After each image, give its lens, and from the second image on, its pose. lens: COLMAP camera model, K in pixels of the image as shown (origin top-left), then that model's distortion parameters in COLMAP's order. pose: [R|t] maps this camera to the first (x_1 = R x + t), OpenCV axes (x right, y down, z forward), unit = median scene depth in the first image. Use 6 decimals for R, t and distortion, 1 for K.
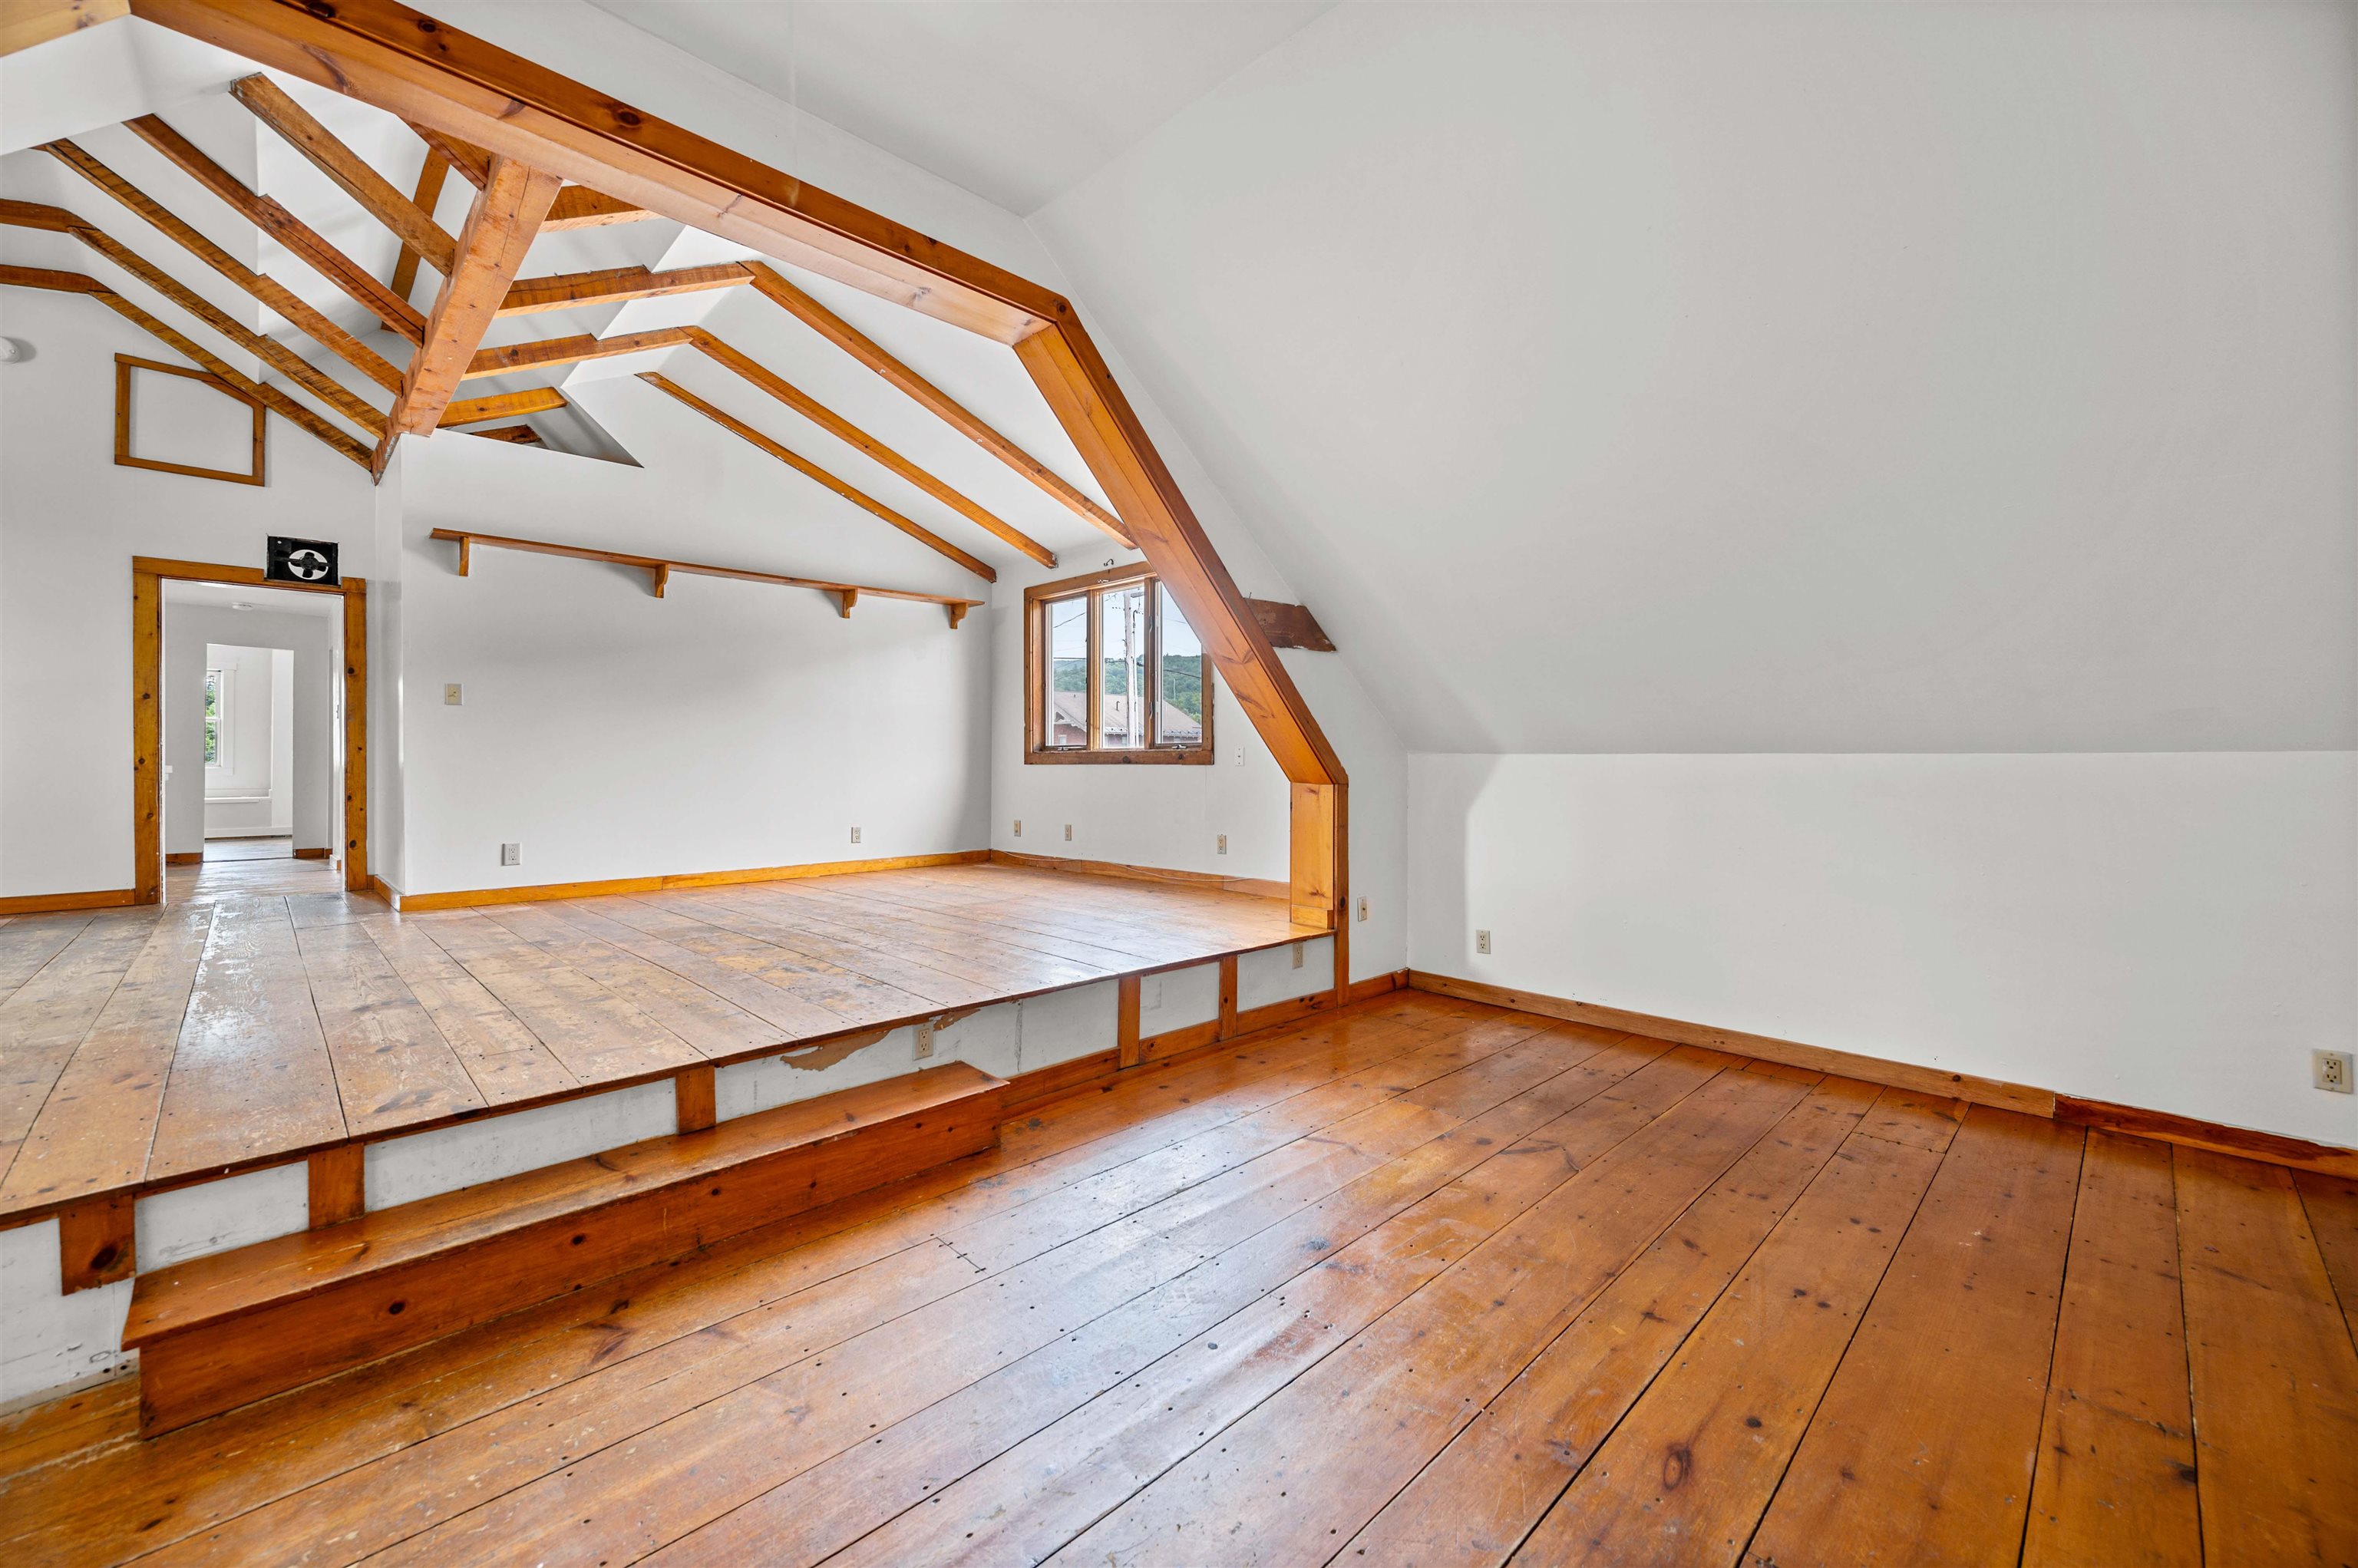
lens RADIAL K [[931.3, 0, 1183.1], [0, 931.3, 772.2], [0, 0, 1]] dist [-0.000133, -0.000388]
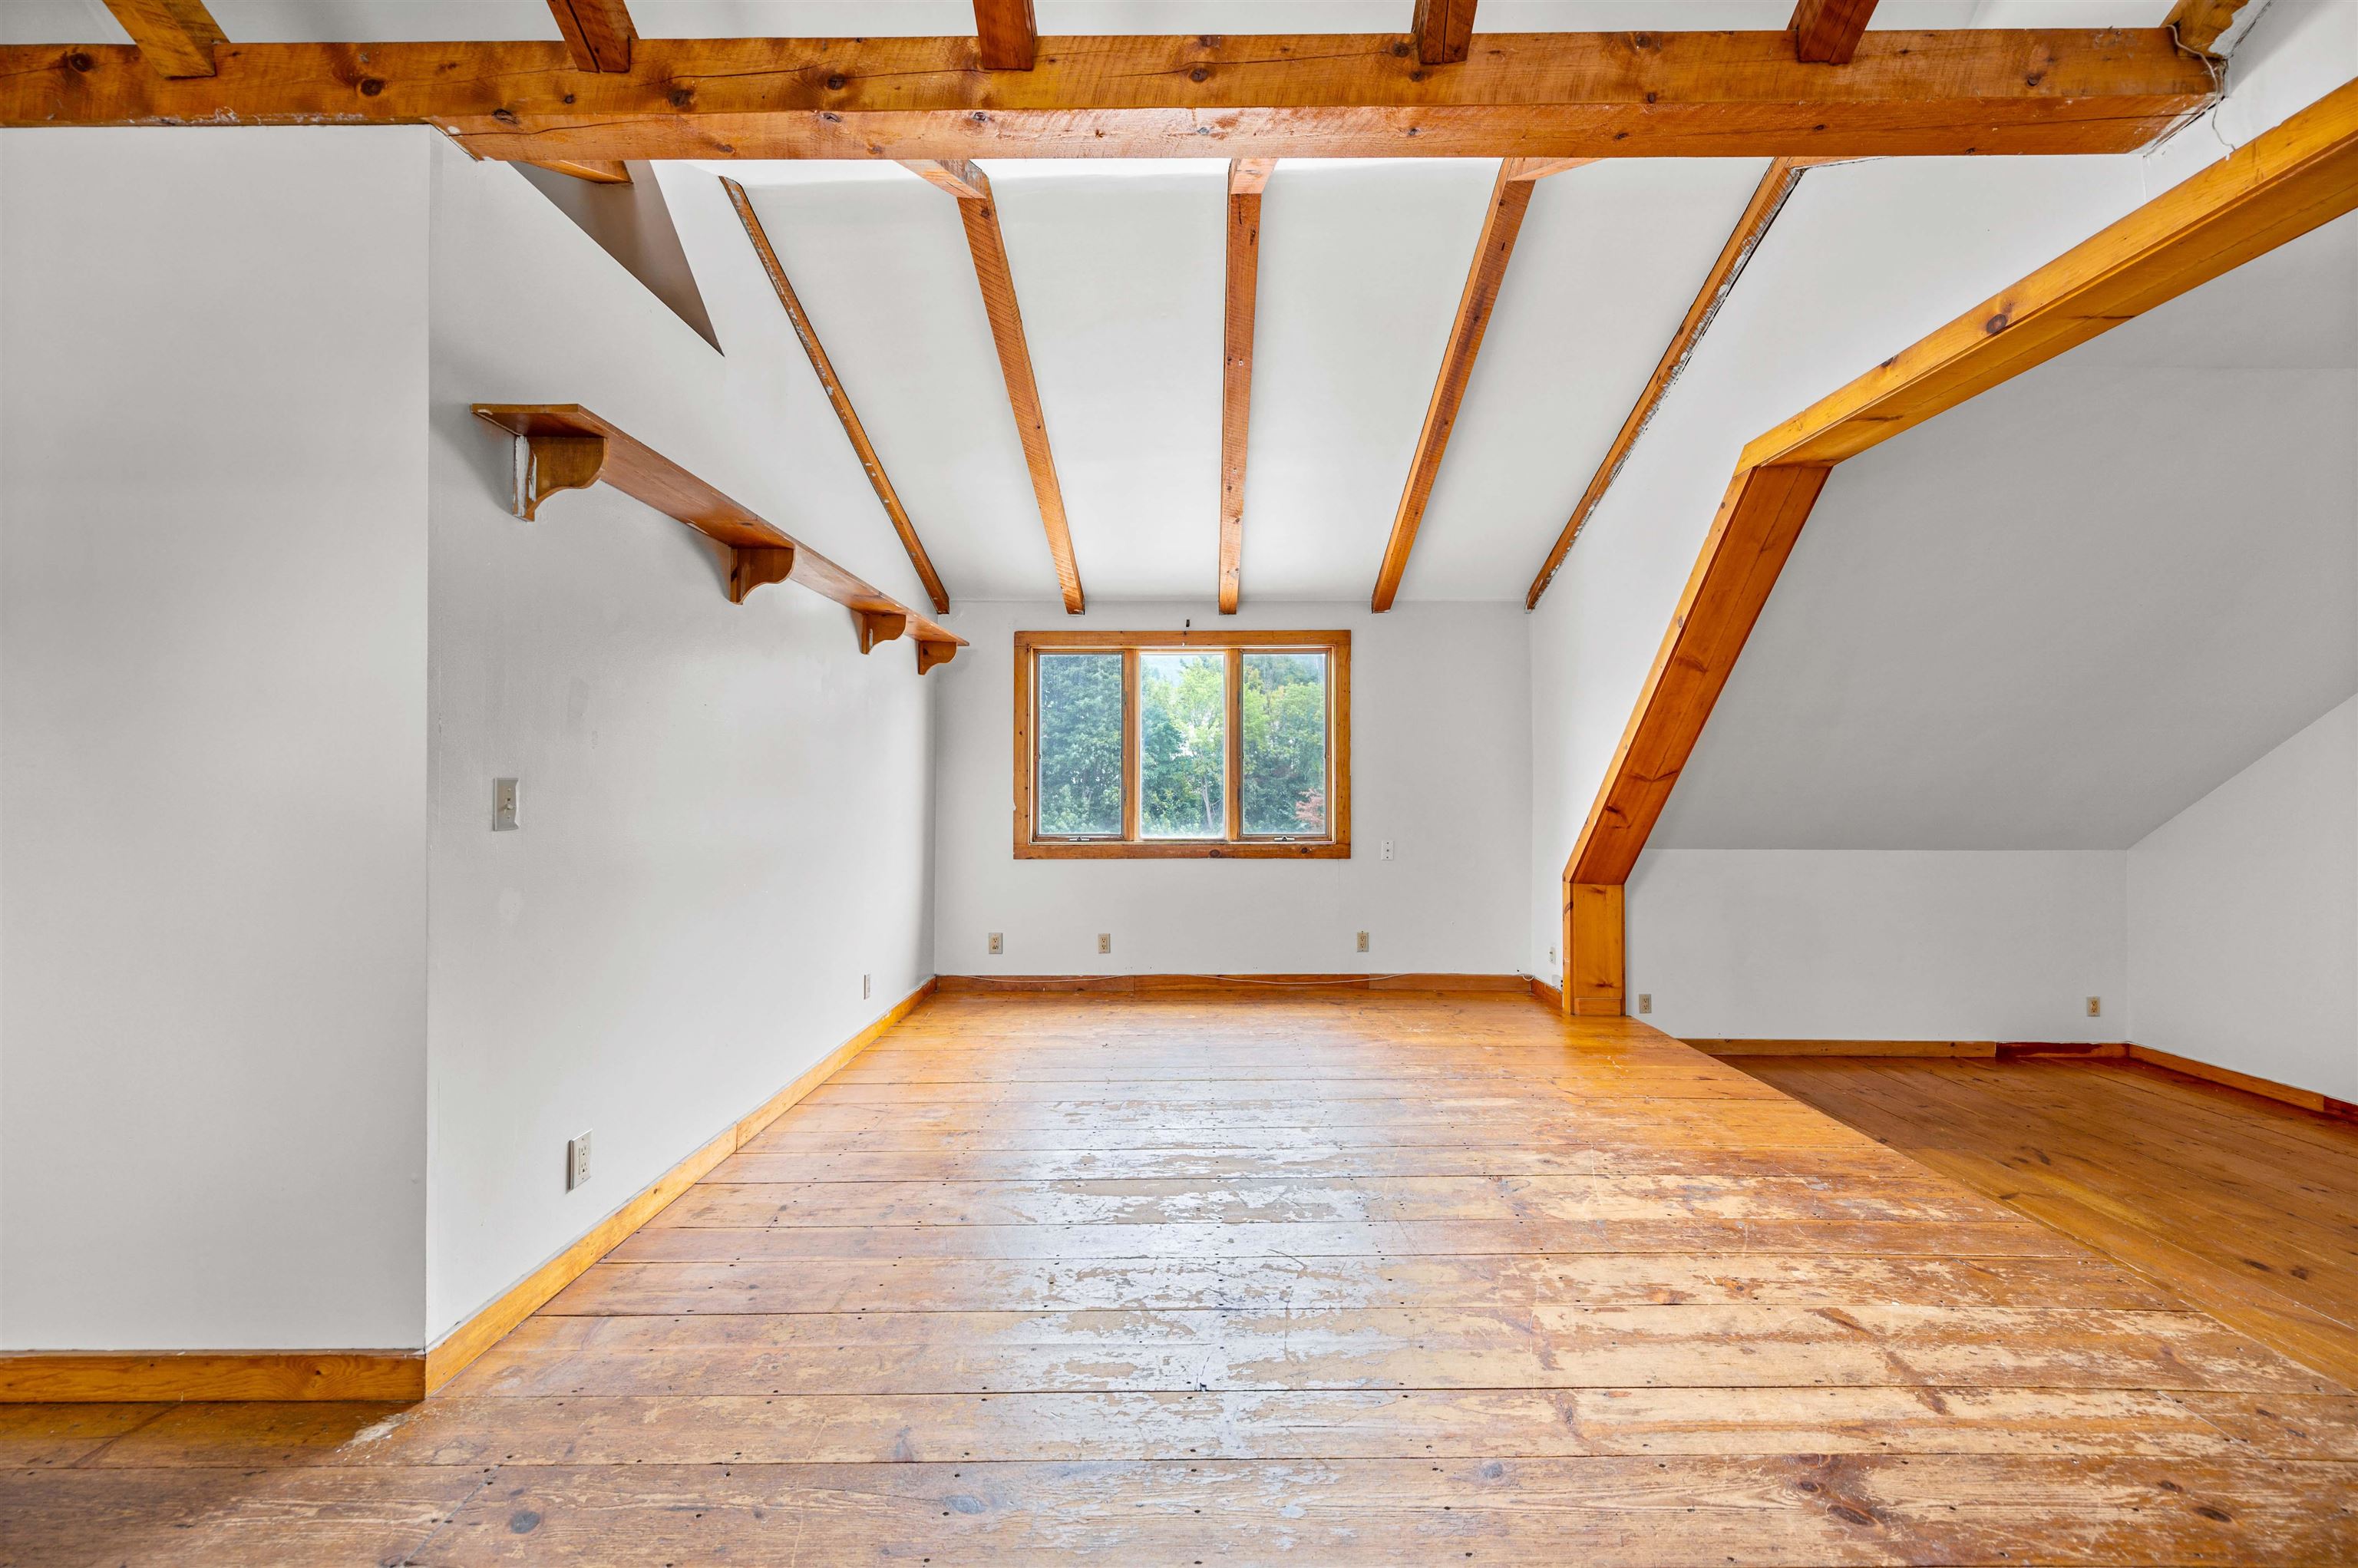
lens RADIAL K [[931.3, 0, 1164.7], [0, 931.3, 769.0], [0, 0, 1]] dist [-0.000133, -0.000388]
pose [[0.713553, 0.011862, 0.700501, -0.845017], [0.009055, 0.999617, -0.026151, -0.083784], [-0.700543, 0.025003, 0.713172, 0.492879]]
